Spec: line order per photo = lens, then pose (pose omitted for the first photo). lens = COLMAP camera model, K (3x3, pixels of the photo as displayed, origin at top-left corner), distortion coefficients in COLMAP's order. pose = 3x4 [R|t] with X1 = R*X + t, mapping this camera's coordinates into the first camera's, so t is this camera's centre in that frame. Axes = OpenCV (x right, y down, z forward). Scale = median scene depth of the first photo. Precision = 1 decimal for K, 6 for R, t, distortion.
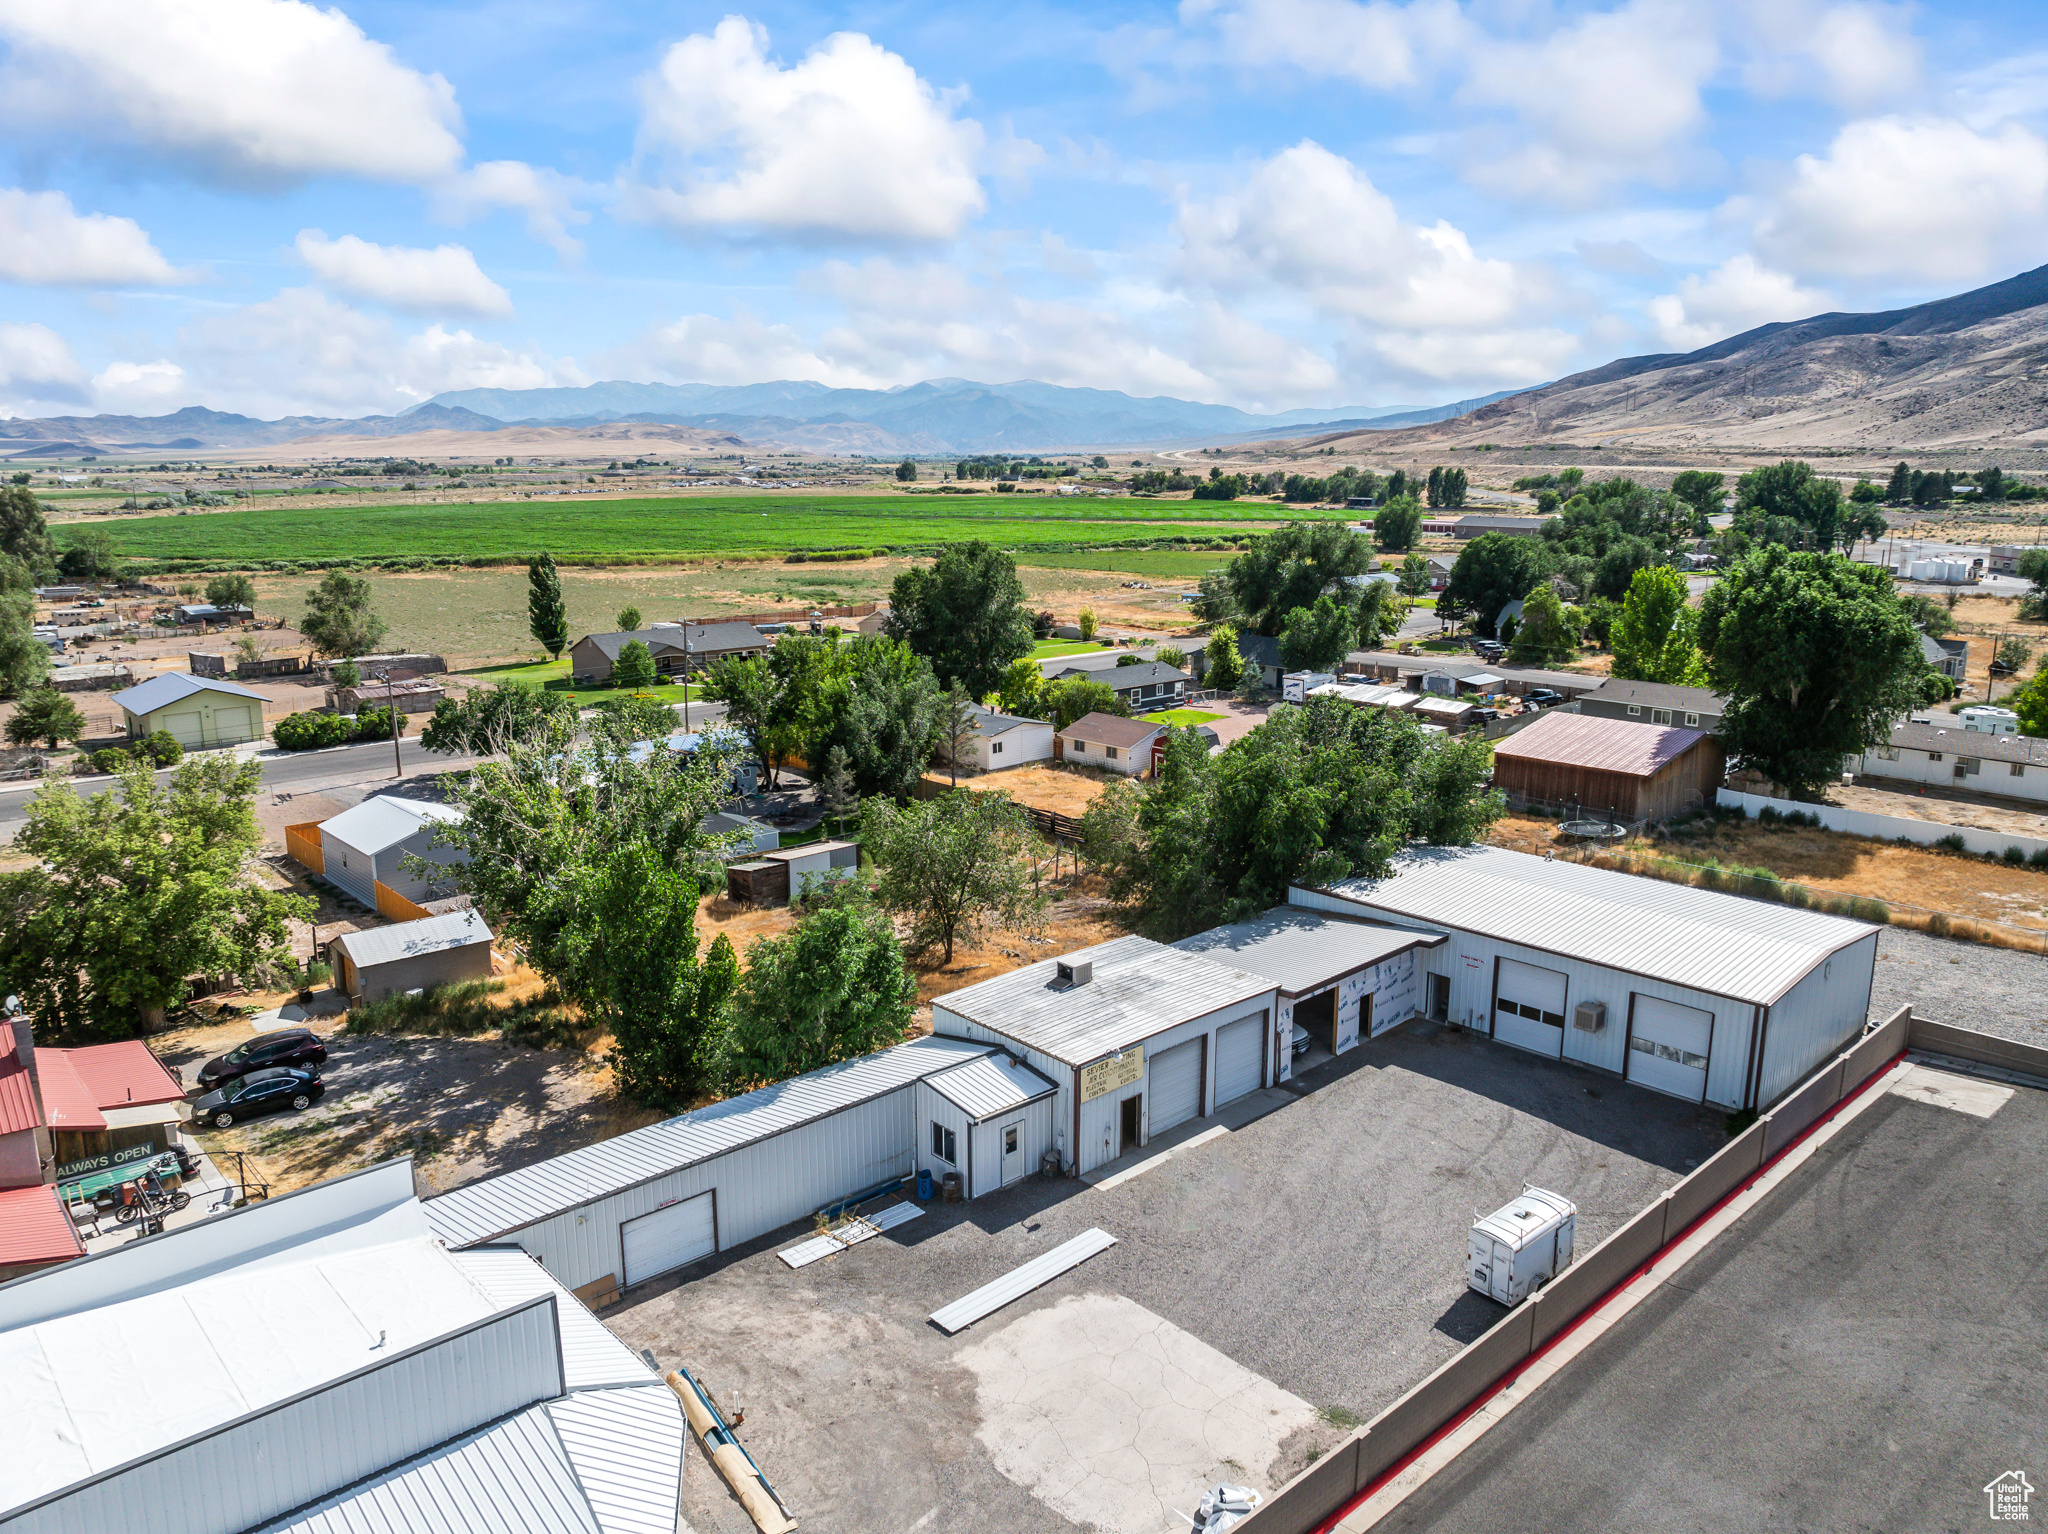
lens RADIAL K [[1441.0, 0, 1034.2], [0, 1441.0, 757.1], [0, 0, 1]] dist [-0.043691, 0.014386]
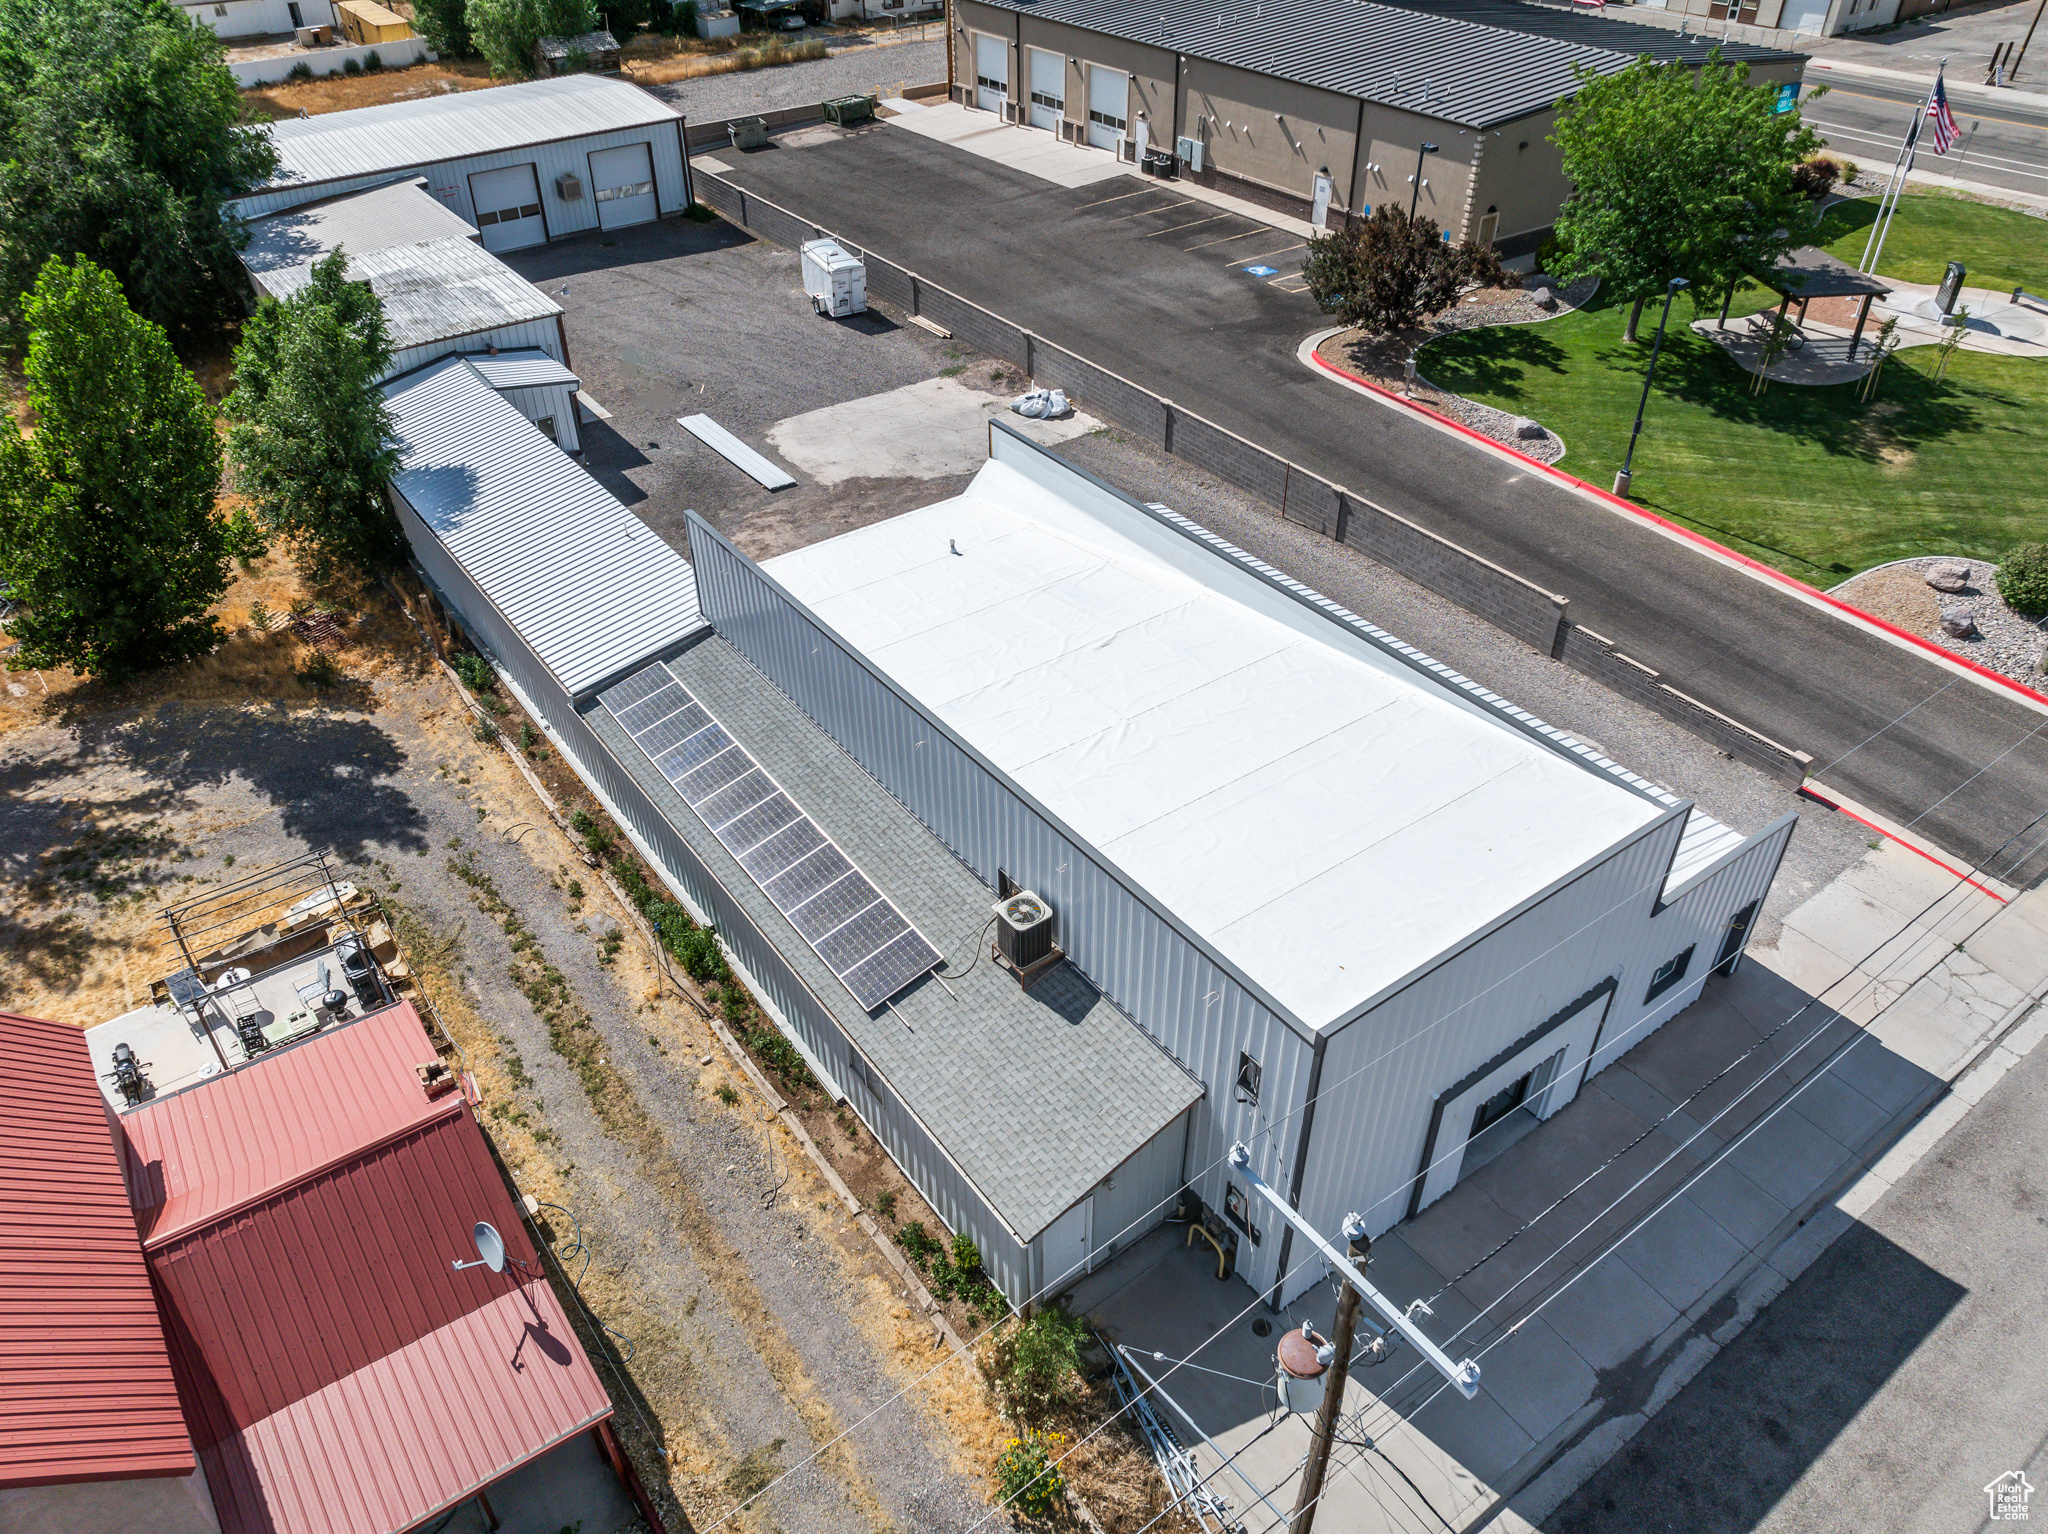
lens RADIAL K [[1441.0, 0, 1034.2], [0, 1441.0, 757.1], [0, 0, 1]] dist [-0.043691, 0.014386]
pose [[0.116032, -0.597475, 0.793449, -0.469104], [0.207299, 0.795819, 0.568945, -0.022270], [-0.971372, 0.098465, 0.216196, 0.241411]]
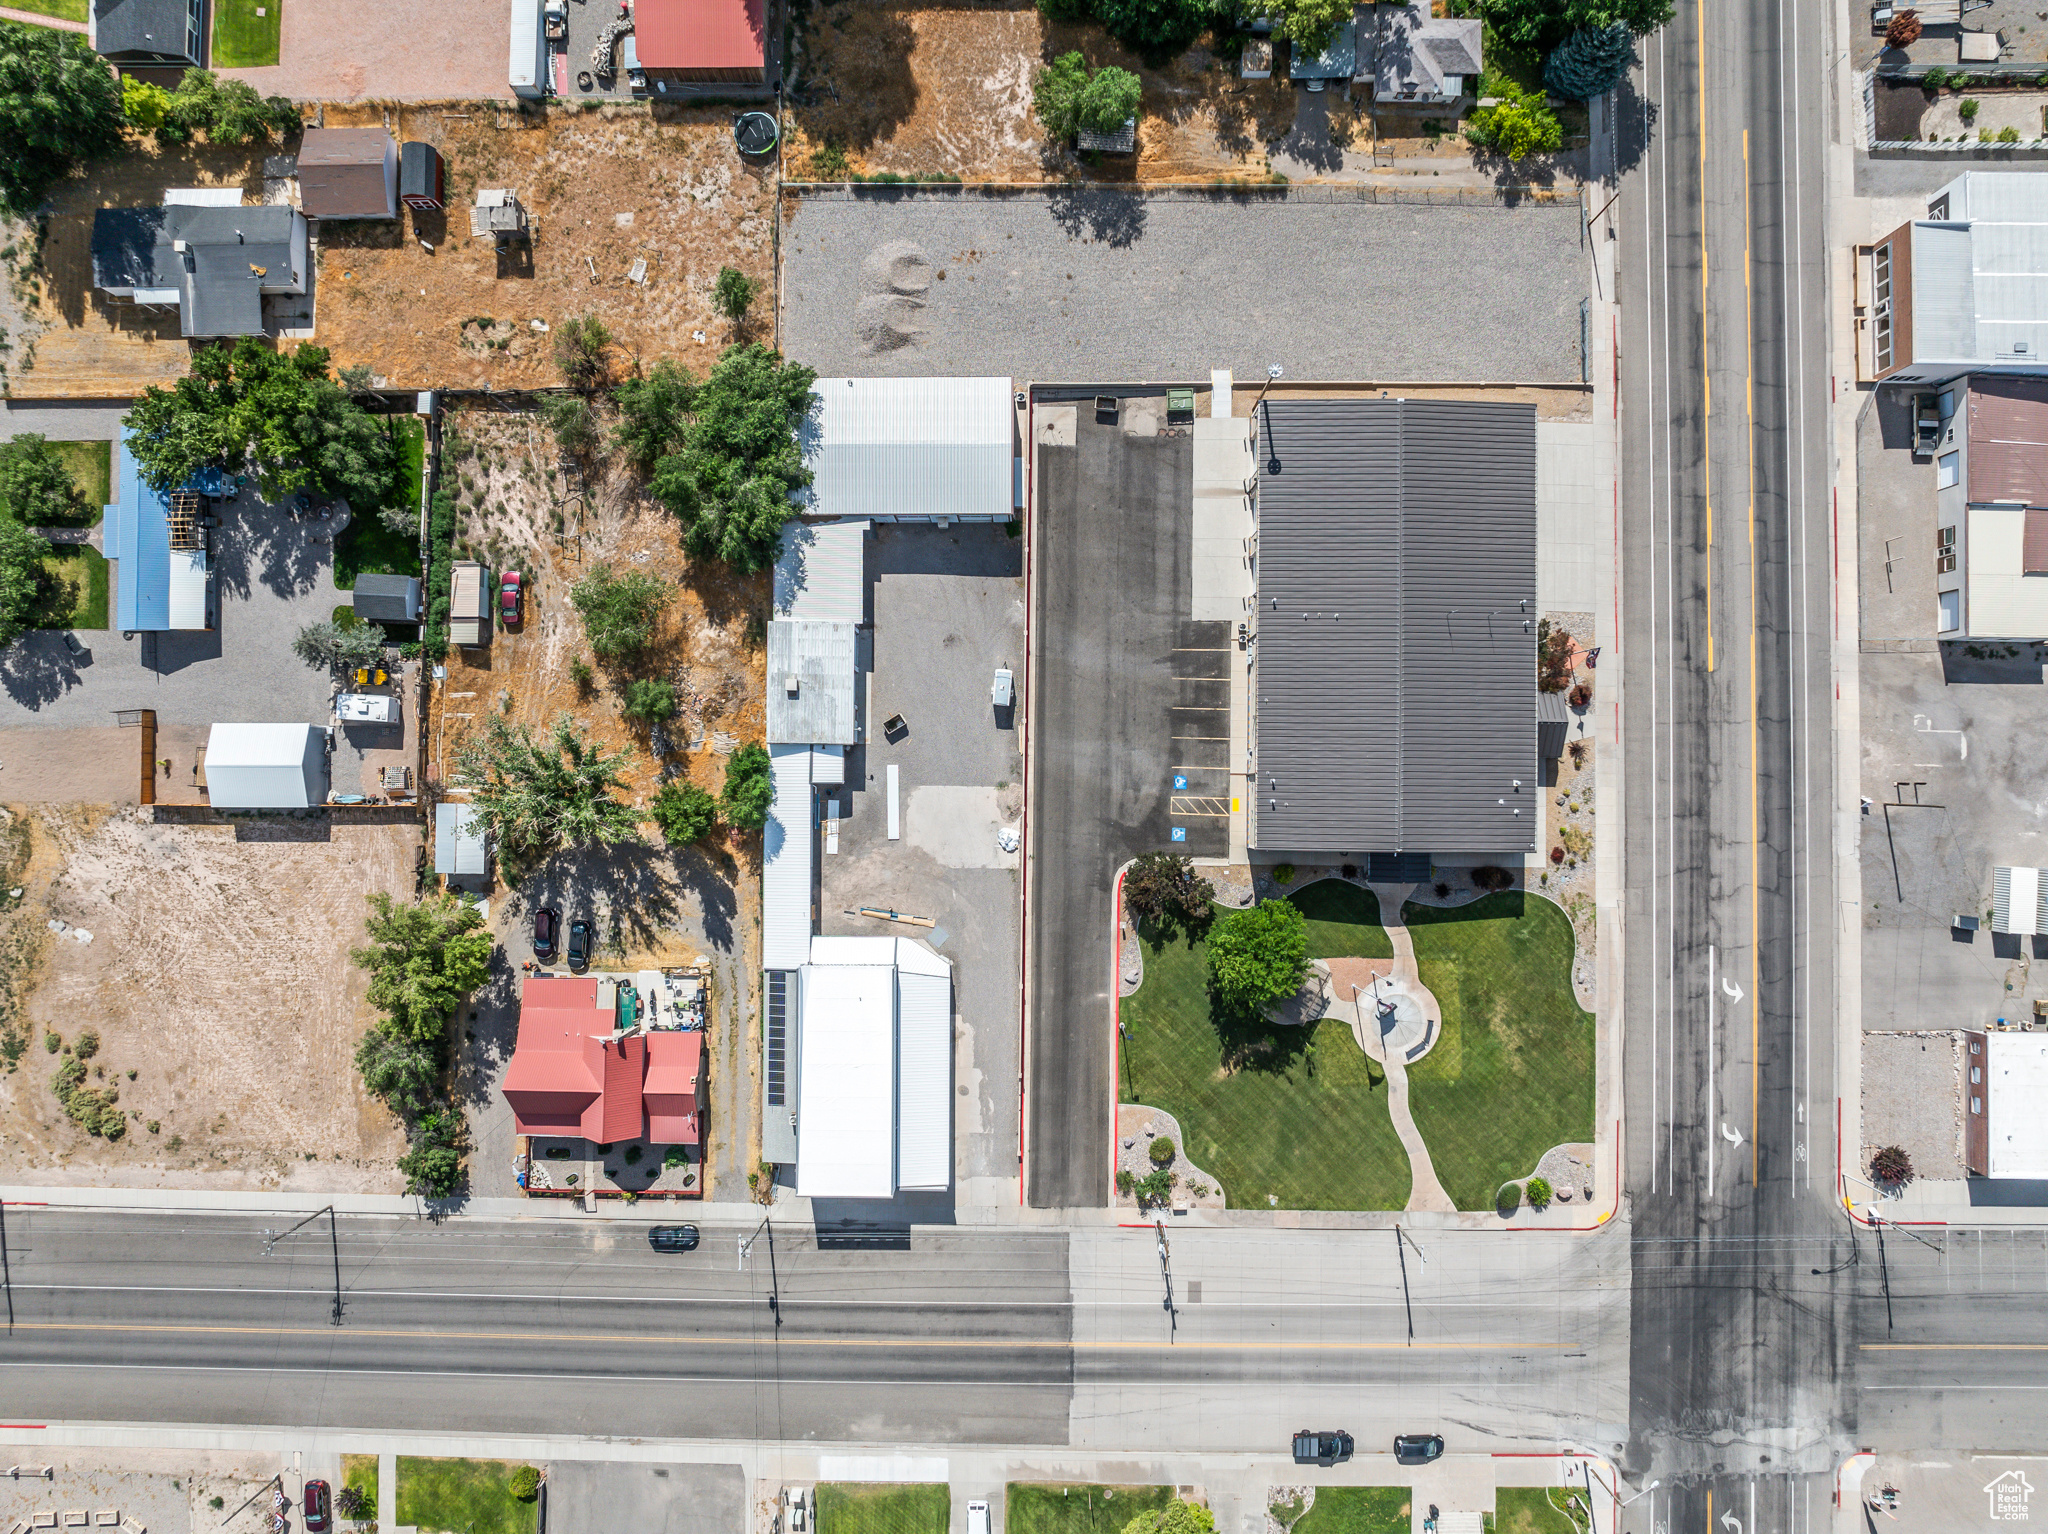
lens RADIAL K [[1441.0, 0, 1034.2], [0, 1441.0, 757.1], [0, 0, 1]] dist [-0.043691, 0.014386]
pose [[0.684639, -0.728534, 0.022519, 0.092336], [0.151239, 0.172214, 0.973380, -1.190777], [-0.713019, -0.663008, 0.228087, 0.059316]]
